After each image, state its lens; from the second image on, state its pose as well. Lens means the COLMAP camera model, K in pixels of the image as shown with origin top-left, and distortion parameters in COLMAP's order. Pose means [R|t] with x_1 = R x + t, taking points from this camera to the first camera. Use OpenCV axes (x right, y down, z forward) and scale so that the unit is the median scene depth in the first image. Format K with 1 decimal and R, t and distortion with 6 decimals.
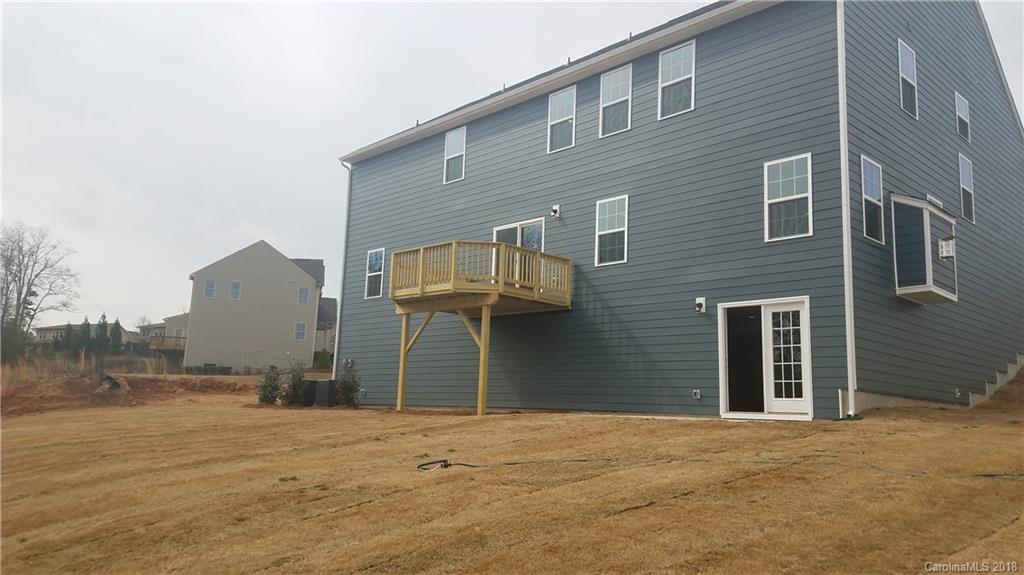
lens RADIAL K [[777.8, 0, 511.8], [0, 777.8, 268.5], [0, 0, 1]] dist [0.288894, -0.571908]
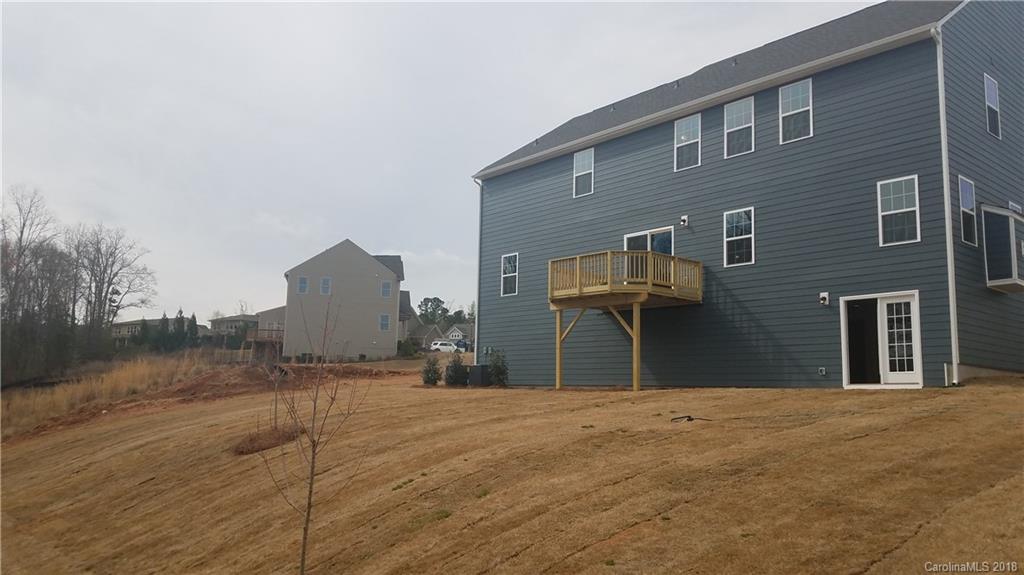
lens RADIAL K [[771.2, 0, 512.0], [0, 771.2, 287.5], [0, 0, 1]] dist [0.152768, -0.237683]
pose [[0.998013, -0.025468, -0.057632, -0.153653], [0.027797, 0.998814, 0.039978, -0.029586], [0.056546, -0.041501, 0.997537, -0.213463]]
